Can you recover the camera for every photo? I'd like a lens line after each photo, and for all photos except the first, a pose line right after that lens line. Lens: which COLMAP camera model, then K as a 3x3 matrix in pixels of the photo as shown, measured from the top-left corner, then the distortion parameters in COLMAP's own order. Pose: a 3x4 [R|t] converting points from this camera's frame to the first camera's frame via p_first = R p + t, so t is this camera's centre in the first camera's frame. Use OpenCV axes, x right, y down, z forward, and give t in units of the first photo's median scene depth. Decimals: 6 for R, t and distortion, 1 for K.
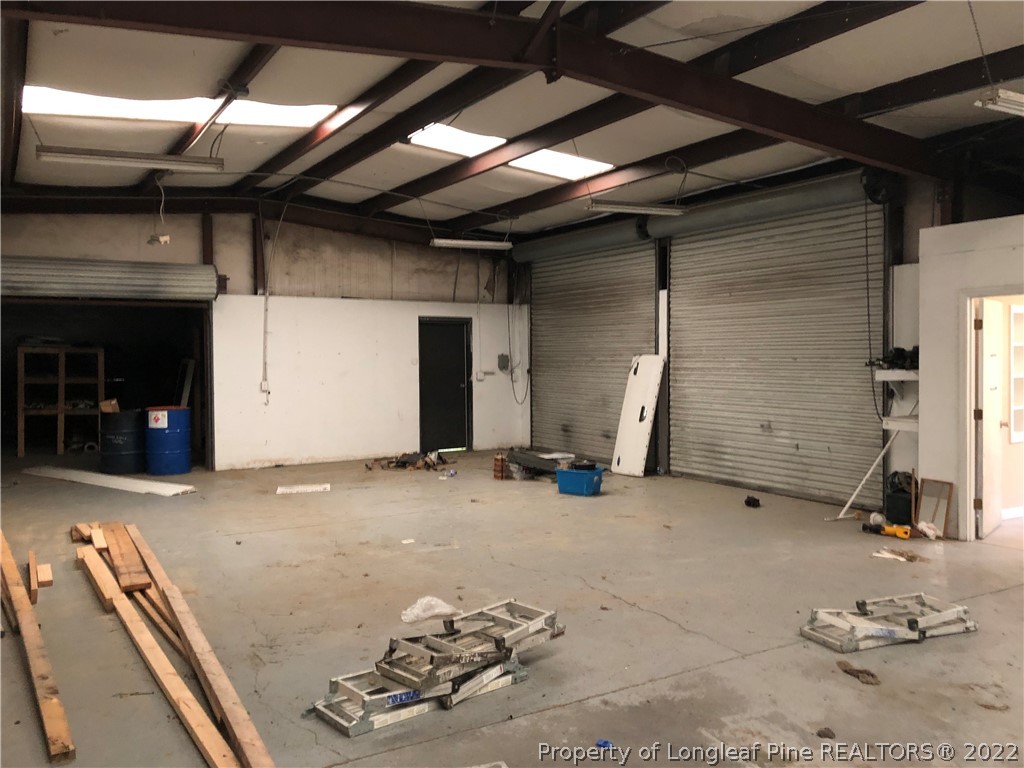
lens RADIAL K [[849.7, 0, 511.0], [0, 849.7, 377.8], [0, 0, 1]] dist [0.045221, -0.034979]
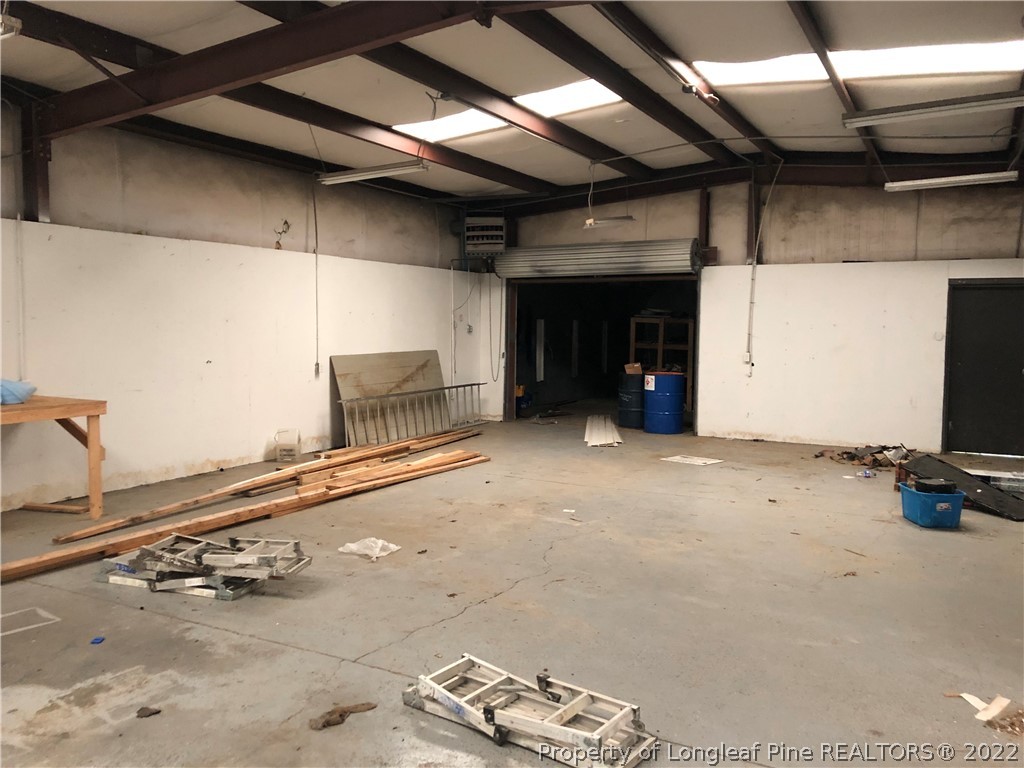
lens RADIAL K [[849.7, 0, 511.0], [0, 849.7, 387.6], [0, 0, 1]] dist [0.045221, -0.034979]
pose [[0.492526, 0.073239, -0.867210, 0.450533], [-0.037522, 0.997313, 0.062917, -0.007608], [0.869488, 0.001551, 0.493951, 0.289124]]
